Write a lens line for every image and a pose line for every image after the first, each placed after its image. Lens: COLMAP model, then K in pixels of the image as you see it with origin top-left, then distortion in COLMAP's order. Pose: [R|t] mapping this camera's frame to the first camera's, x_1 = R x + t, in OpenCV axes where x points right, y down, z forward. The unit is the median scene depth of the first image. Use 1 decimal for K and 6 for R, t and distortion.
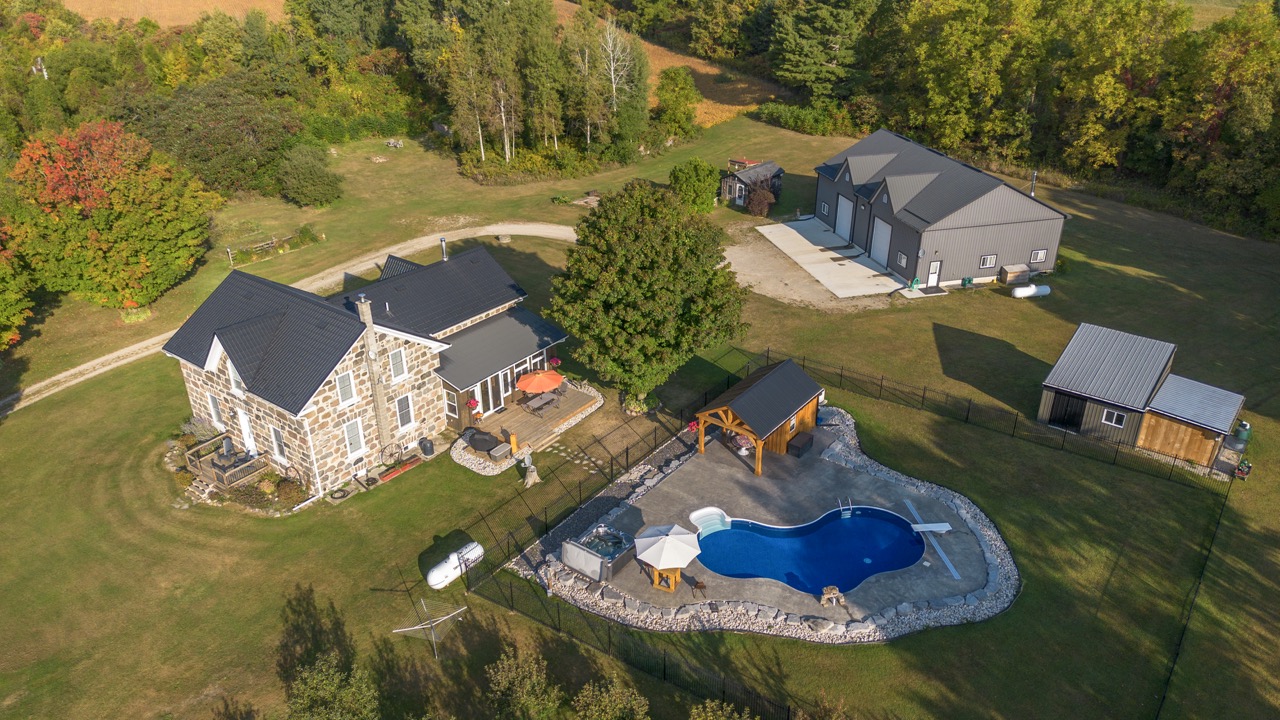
lens RADIAL K [[899.4, 0, 642.0], [0, 899.4, 361.0], [0, 0, 1]] dist [0.074861, -0.079109]
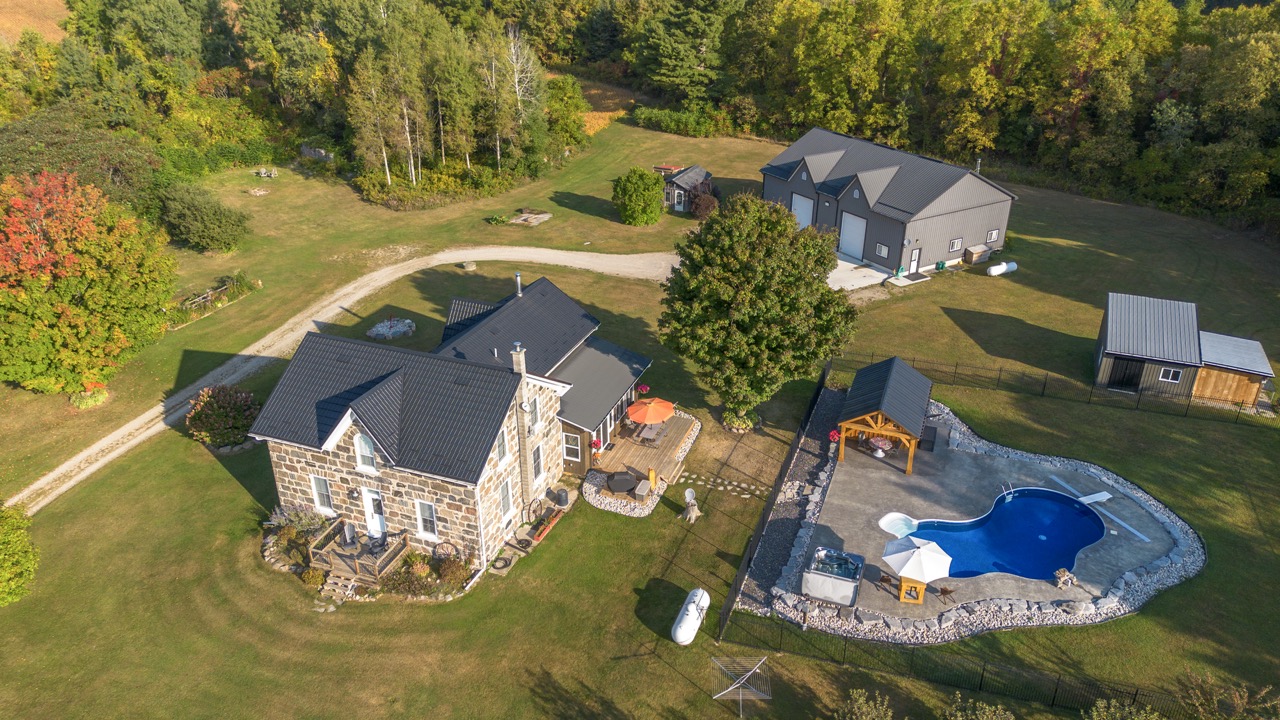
lens RADIAL K [[899.4, 0, 641.4], [0, 899.4, 360.3], [0, 0, 1]] dist [0.074861, -0.079109]
pose [[0.961702, -0.120507, 0.246187, -0.260460], [0.121397, 0.992536, 0.011617, -0.032153], [-0.245749, 0.018714, 0.969153, 0.053967]]
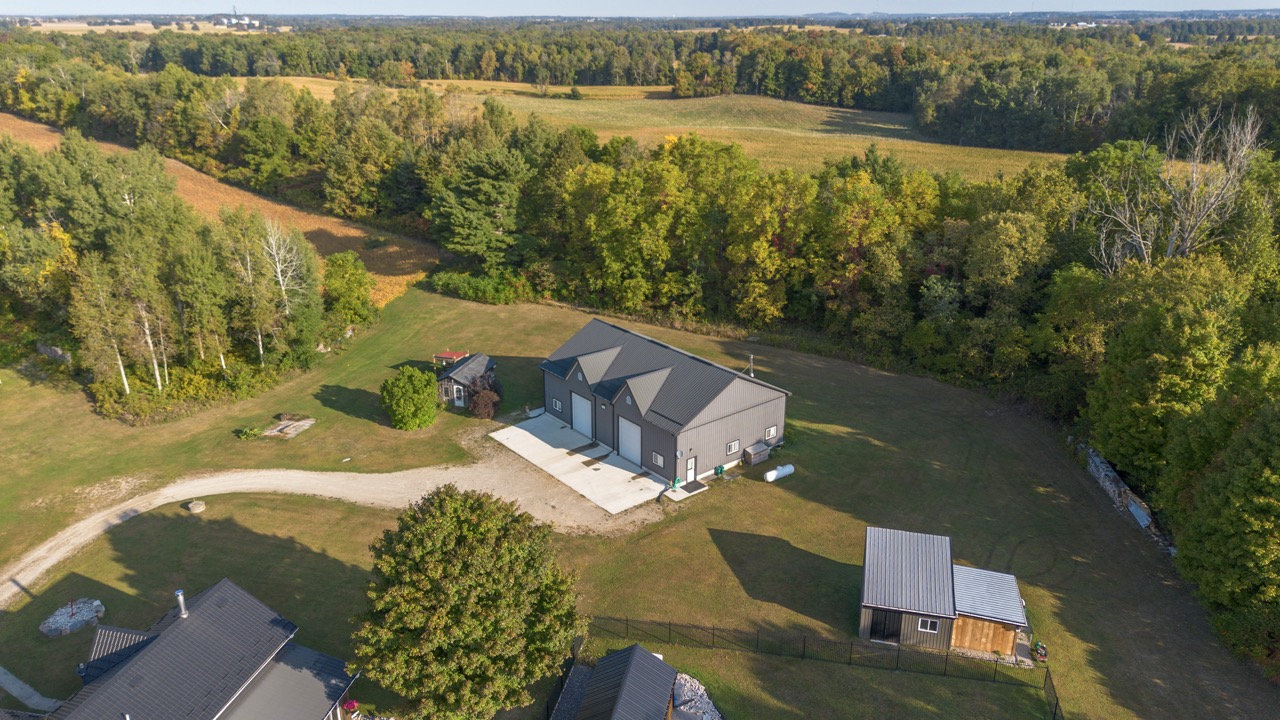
lens RADIAL K [[899.4, 0, 638.5], [0, 899.4, 366.0], [0, 0, 1]] dist [0.074861, -0.079109]
pose [[0.909020, -0.144314, 0.390967, -0.108554], [0.183679, 0.980834, -0.065017, -0.156013], [-0.374091, 0.130914, 0.918105, 0.082551]]
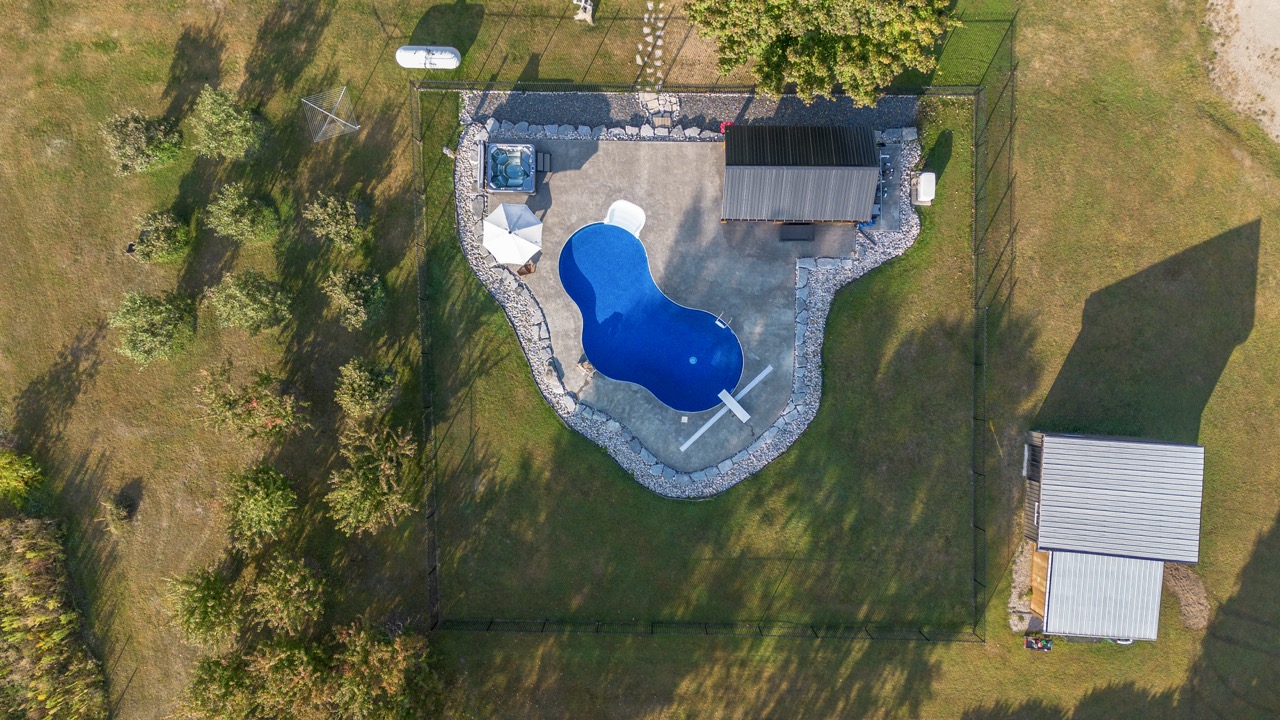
lens RADIAL K [[899.4, 0, 638.7], [0, 899.4, 358.4], [0, 0, 1]] dist [0.074861, -0.079109]
pose [[0.583327, 0.812113, 0.014259, 0.118552], [-0.360624, 0.243221, 0.900441, -0.417506], [0.727791, -0.530393, 0.434745, 0.304921]]
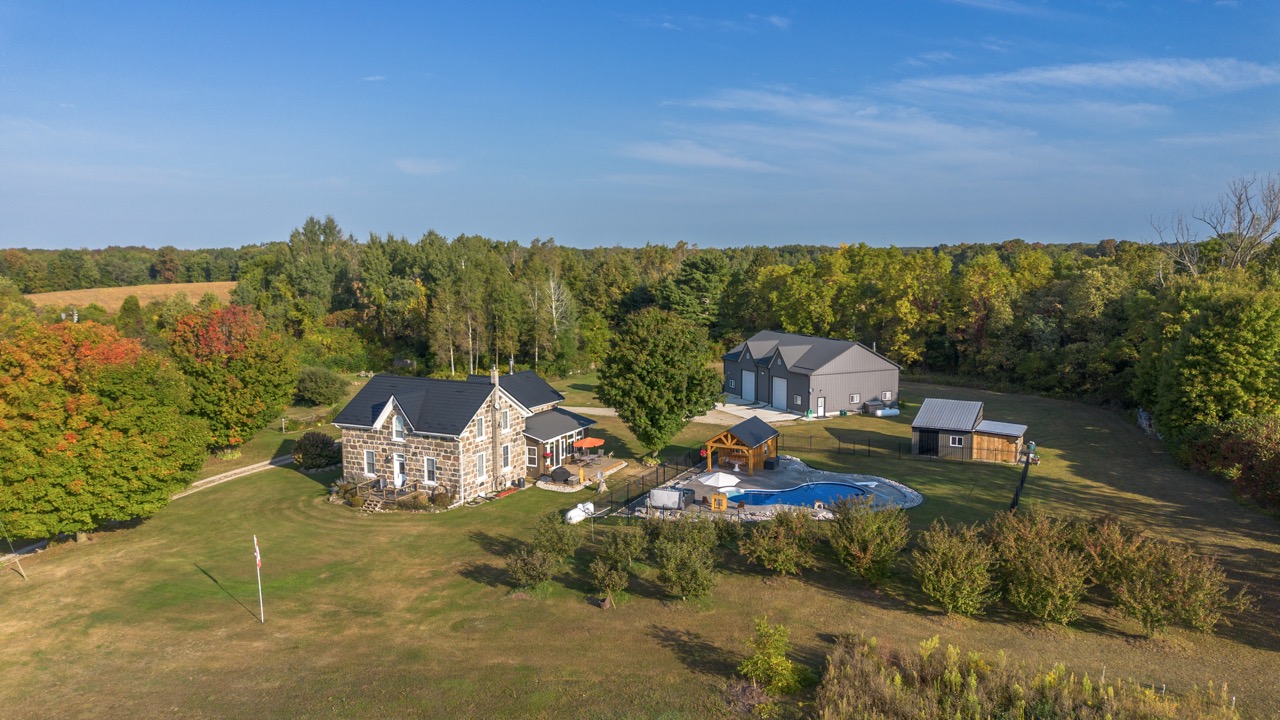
lens RADIAL K [[899.4, 0, 644.0], [0, 899.4, 363.8], [0, 0, 1]] dist [0.074861, -0.079109]
pose [[0.982332, -0.024269, 0.185564, -0.215293], [0.085391, 0.940445, -0.329046, 0.284979], [-0.166527, 0.339078, 0.925902, -0.293683]]
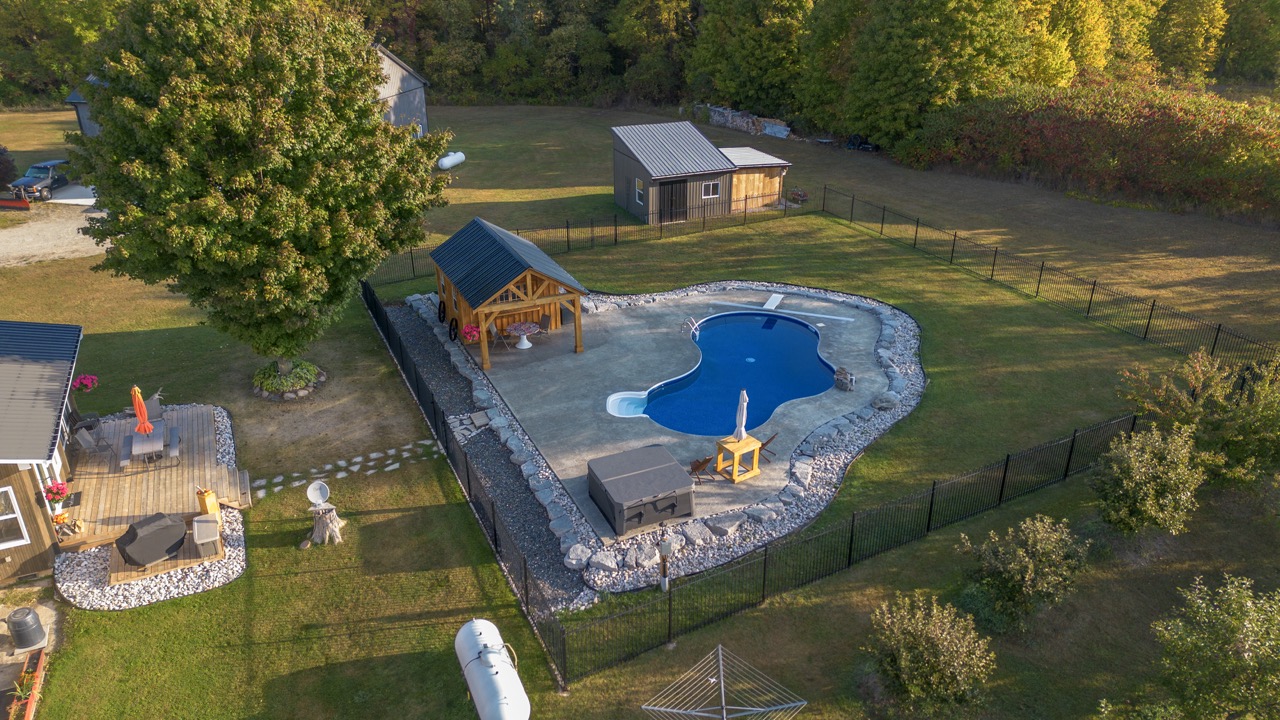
lens RADIAL K [[899.4, 0, 644.7], [0, 899.4, 359.8], [0, 0, 1]] dist [0.074861, -0.079109]
pose [[0.472271, -0.367370, 0.801249, -0.275246], [0.394463, 0.900990, 0.180597, 0.015825], [-0.788263, 0.230772, 0.570426, 0.365207]]
